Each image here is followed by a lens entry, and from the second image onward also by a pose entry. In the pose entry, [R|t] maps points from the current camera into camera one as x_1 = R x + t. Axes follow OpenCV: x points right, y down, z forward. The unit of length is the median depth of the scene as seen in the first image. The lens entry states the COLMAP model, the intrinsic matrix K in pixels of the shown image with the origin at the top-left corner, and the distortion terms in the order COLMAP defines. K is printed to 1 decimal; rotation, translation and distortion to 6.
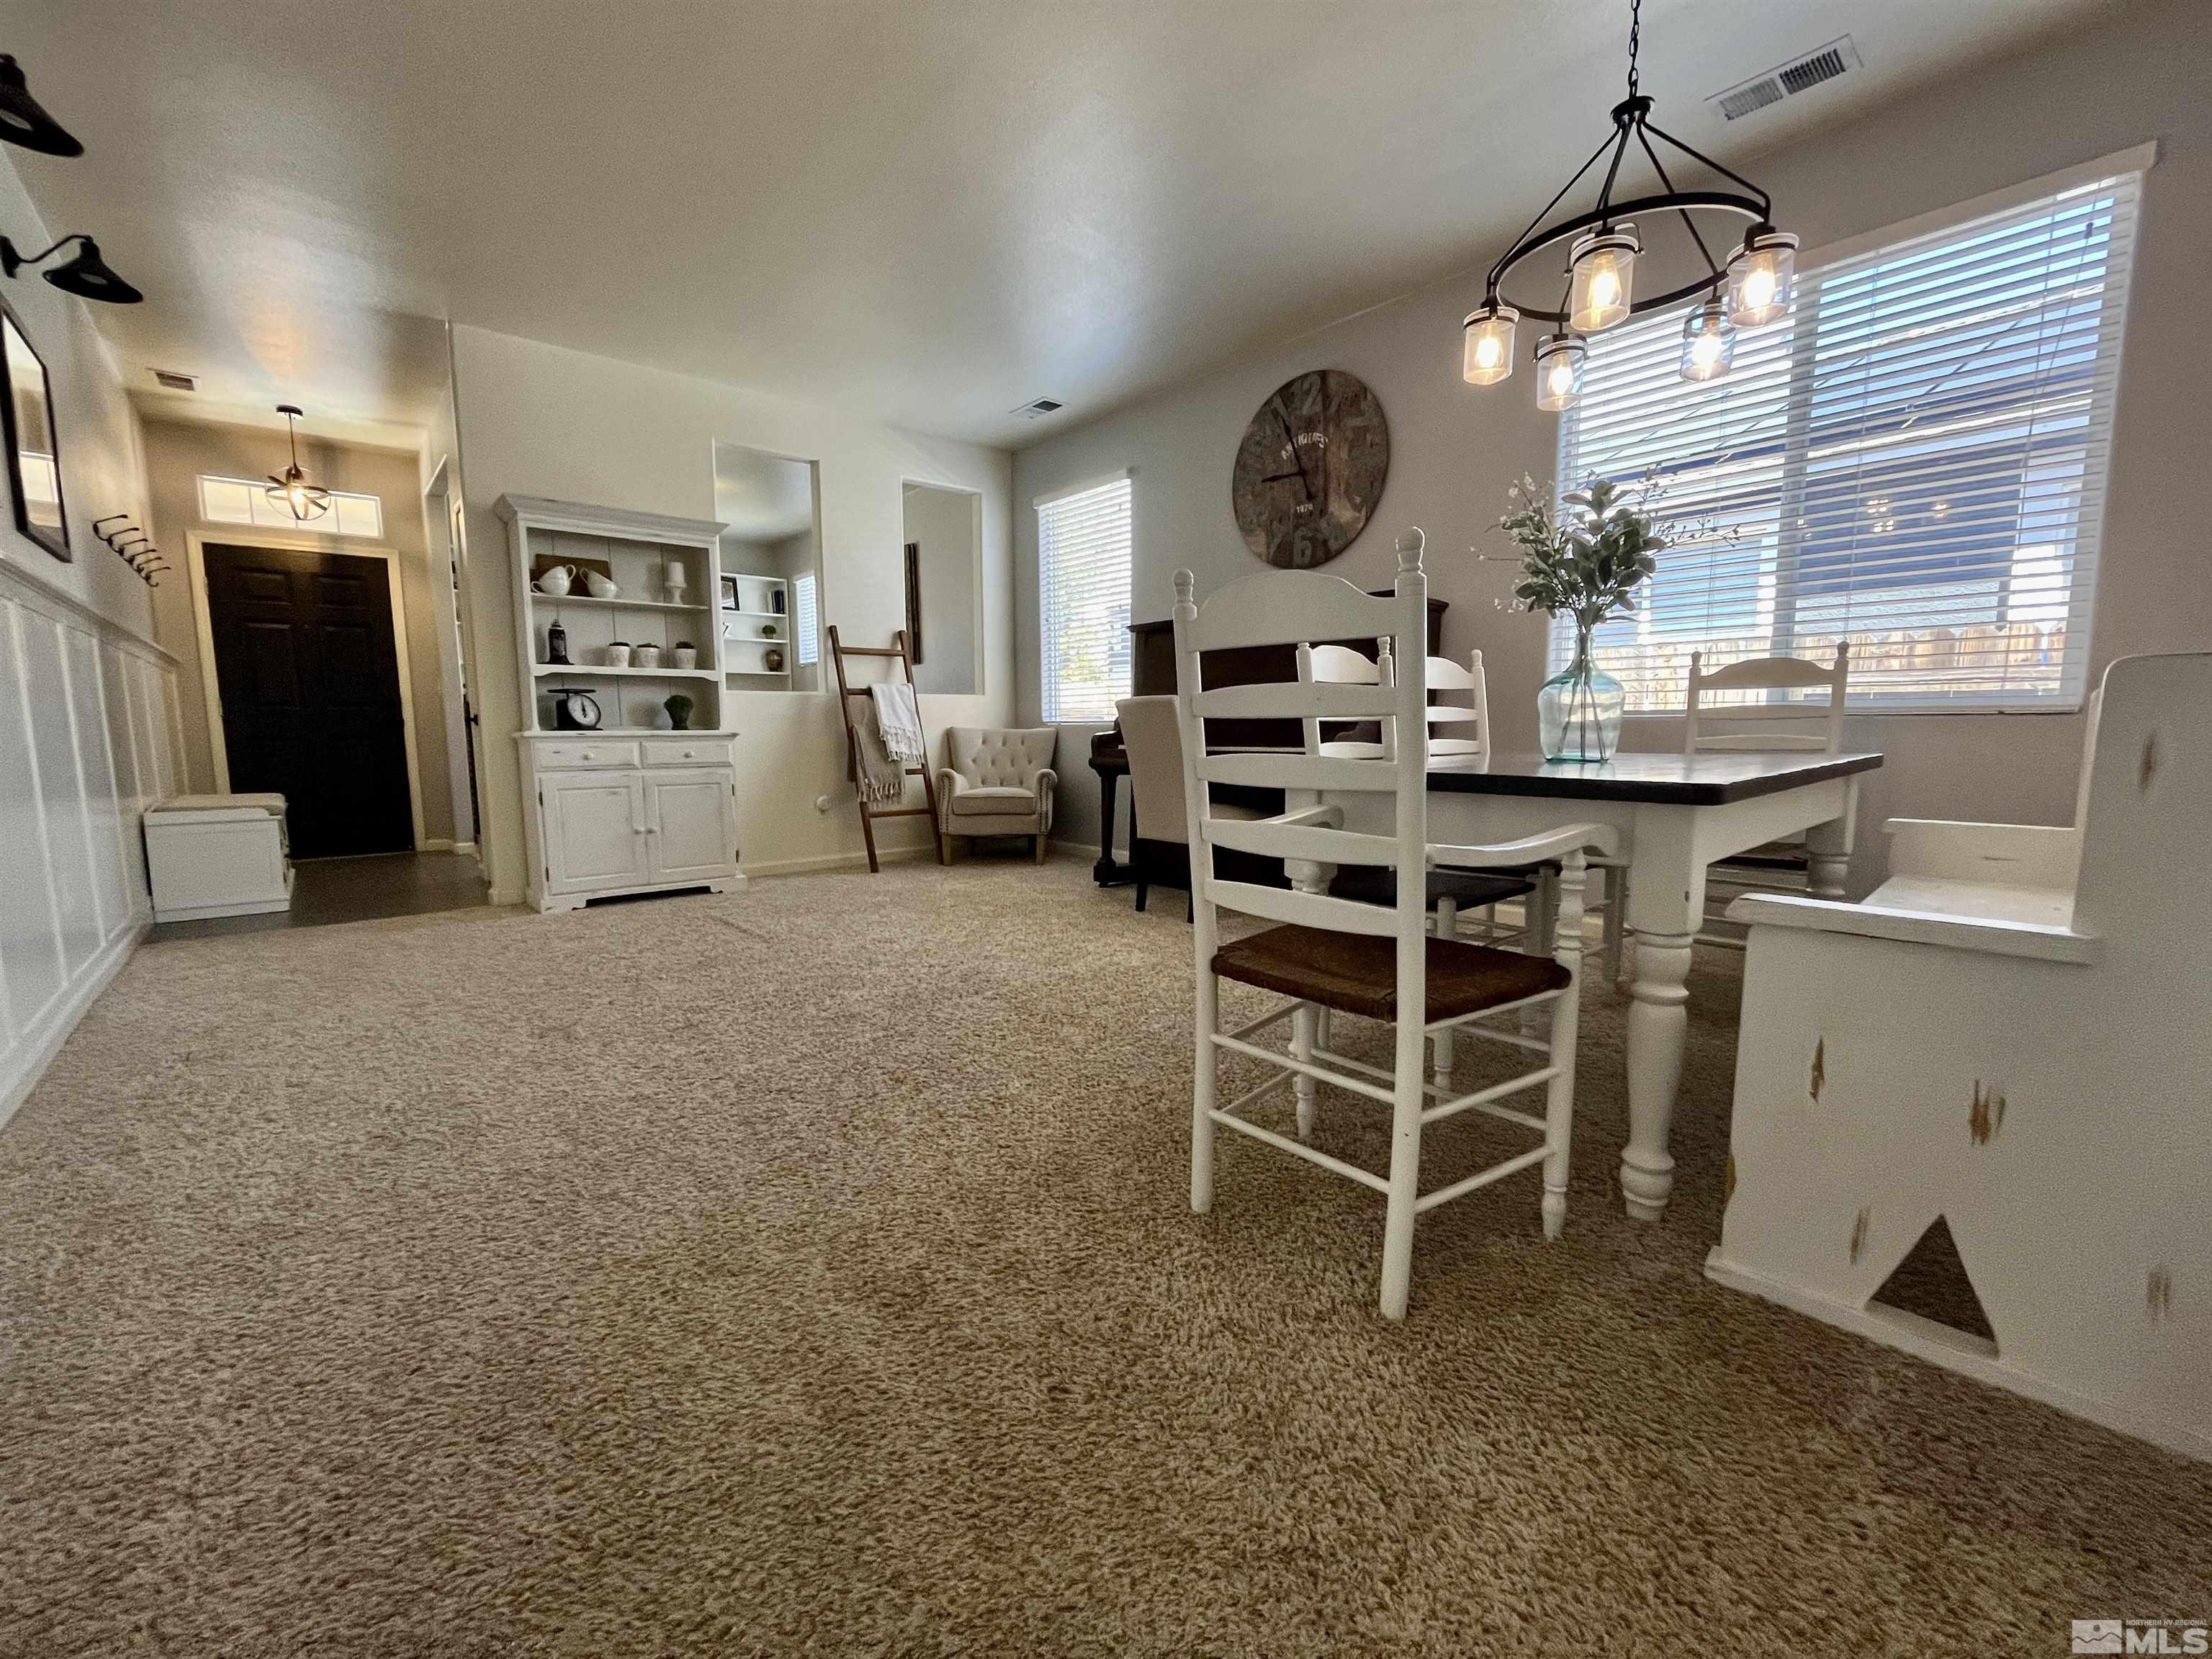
lens RADIAL K [[901.1, 0, 1102.9], [0, 901.1, 832.8], [0, 0, 1]] dist [-0.003361, 0.000465]
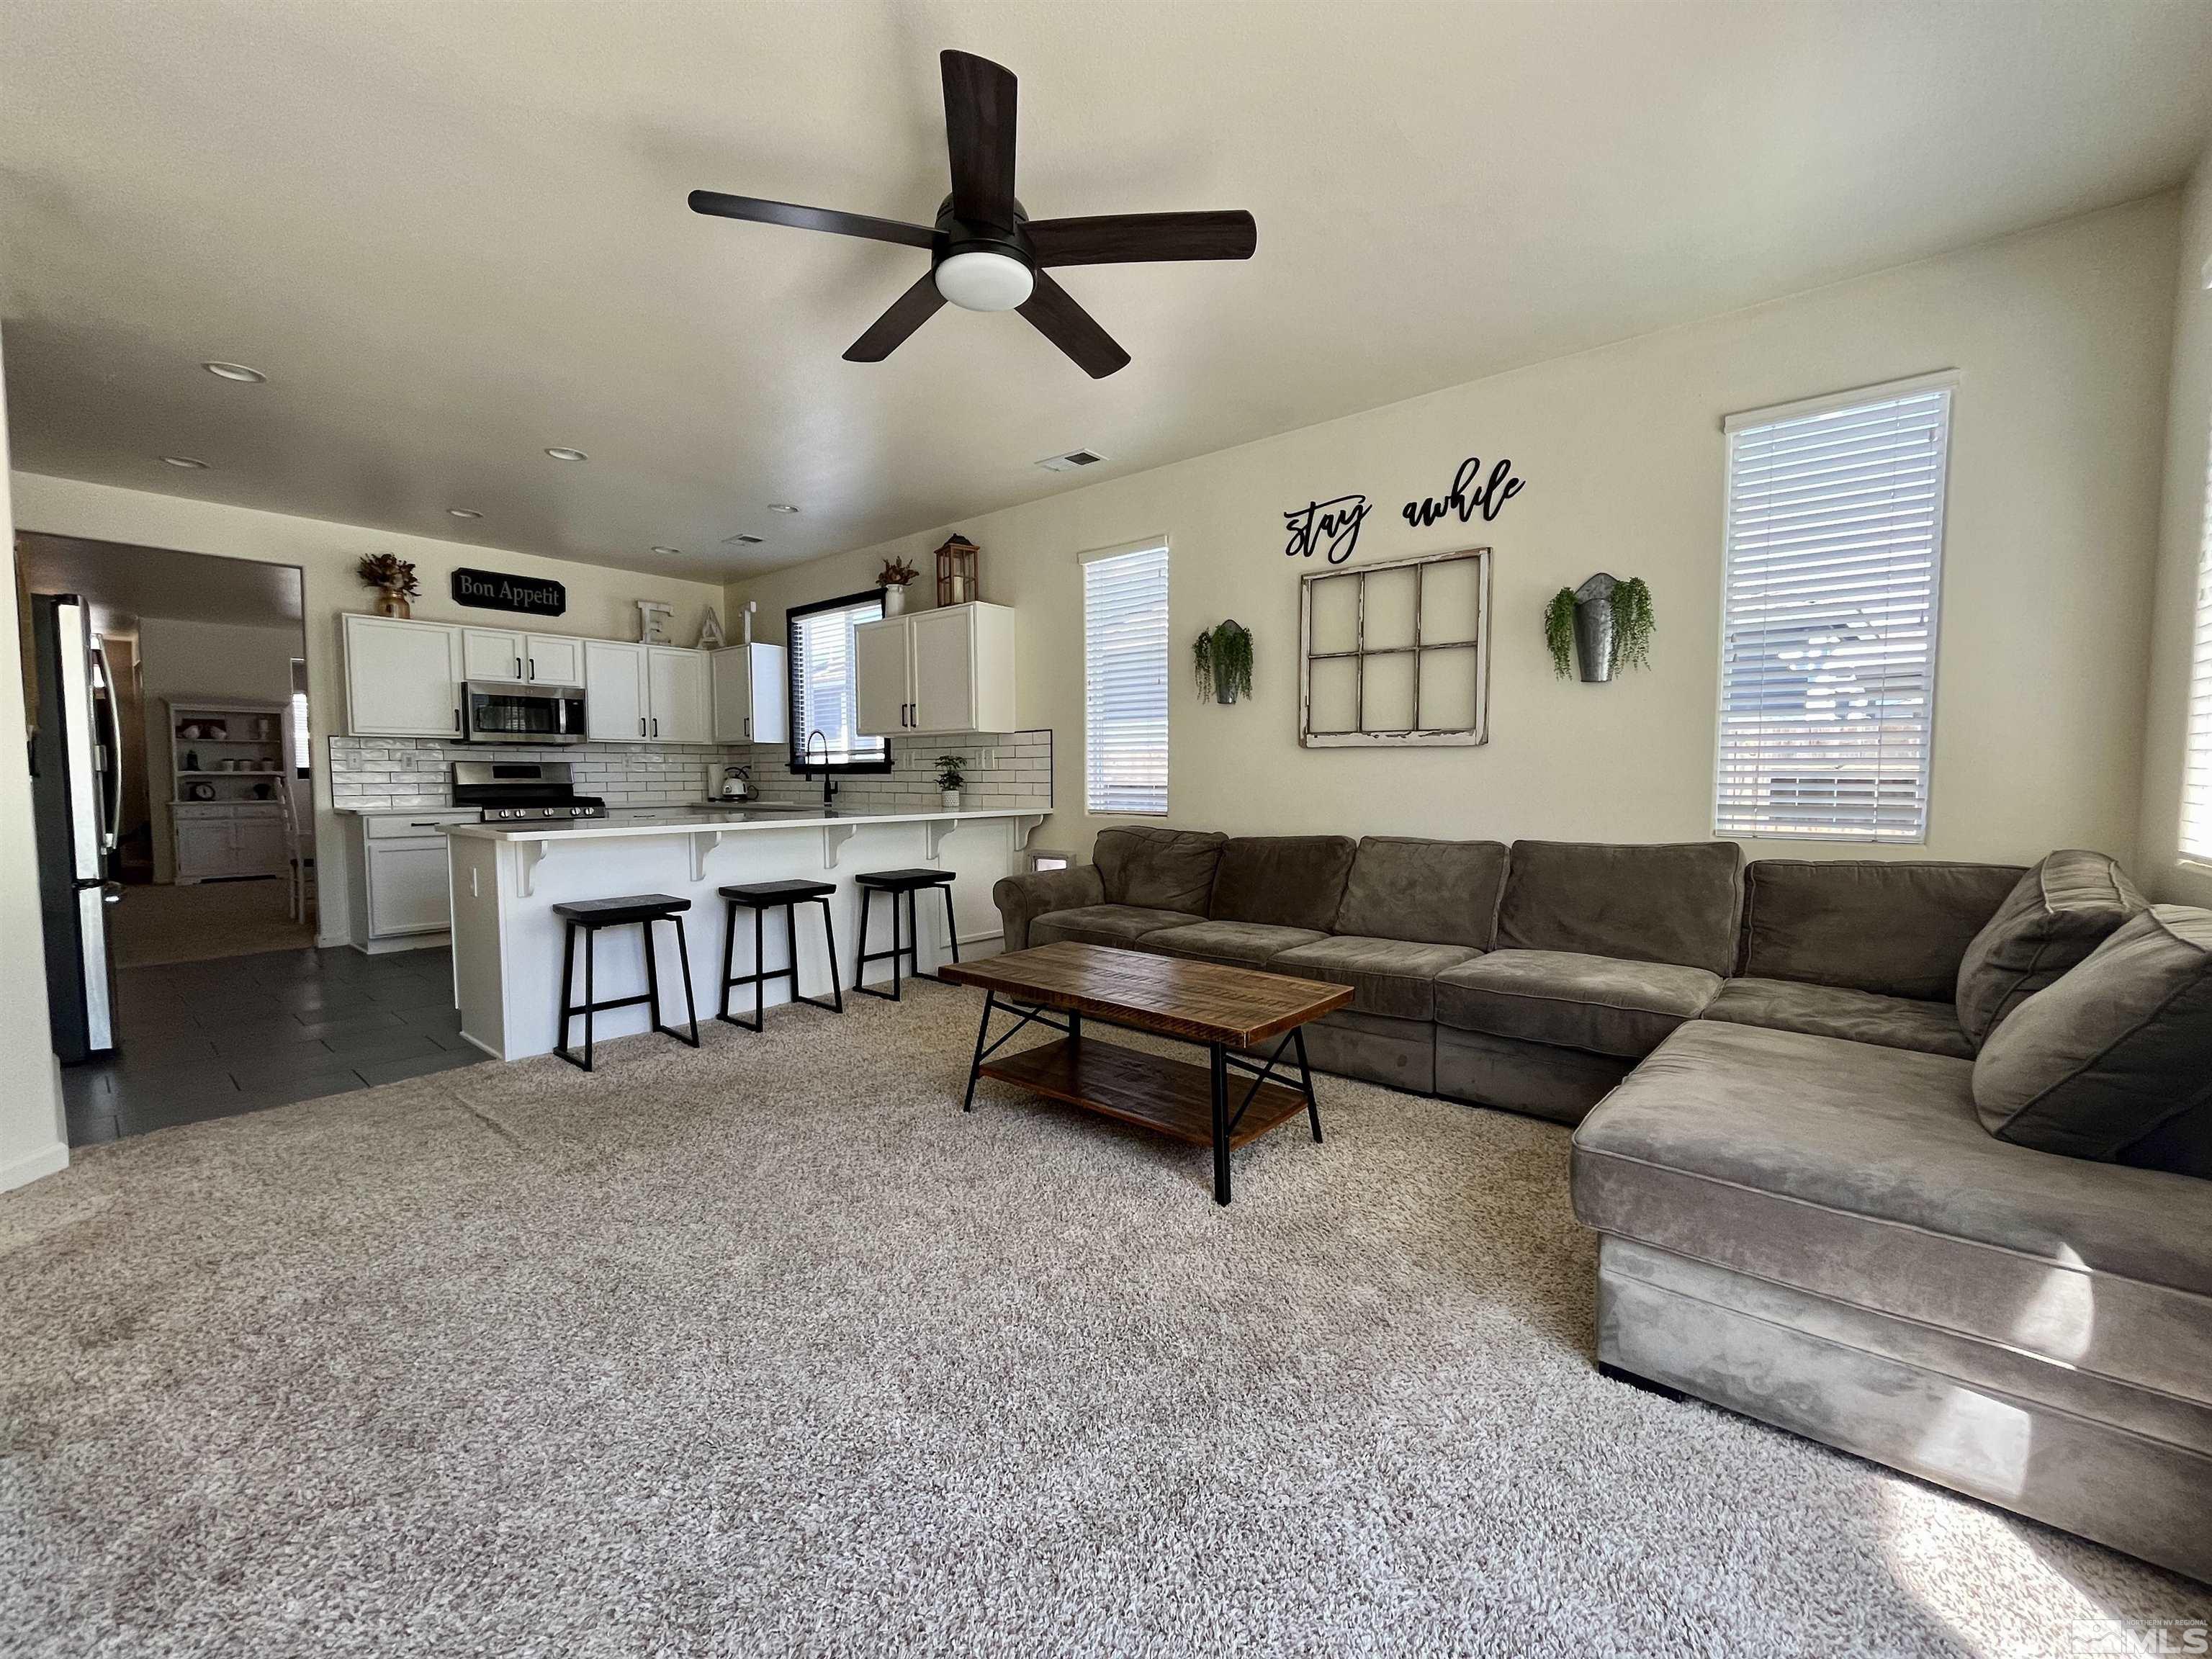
lens RADIAL K [[901.1, 0, 1102.9], [0, 901.1, 827.8], [0, 0, 1]] dist [-0.003361, 0.000465]
pose [[0.988233, -0.005825, 0.152847, 1.166415], [0.014871, 0.998200, -0.058105, 0.101981], [-0.152233, 0.059695, 0.986540, -1.381698]]
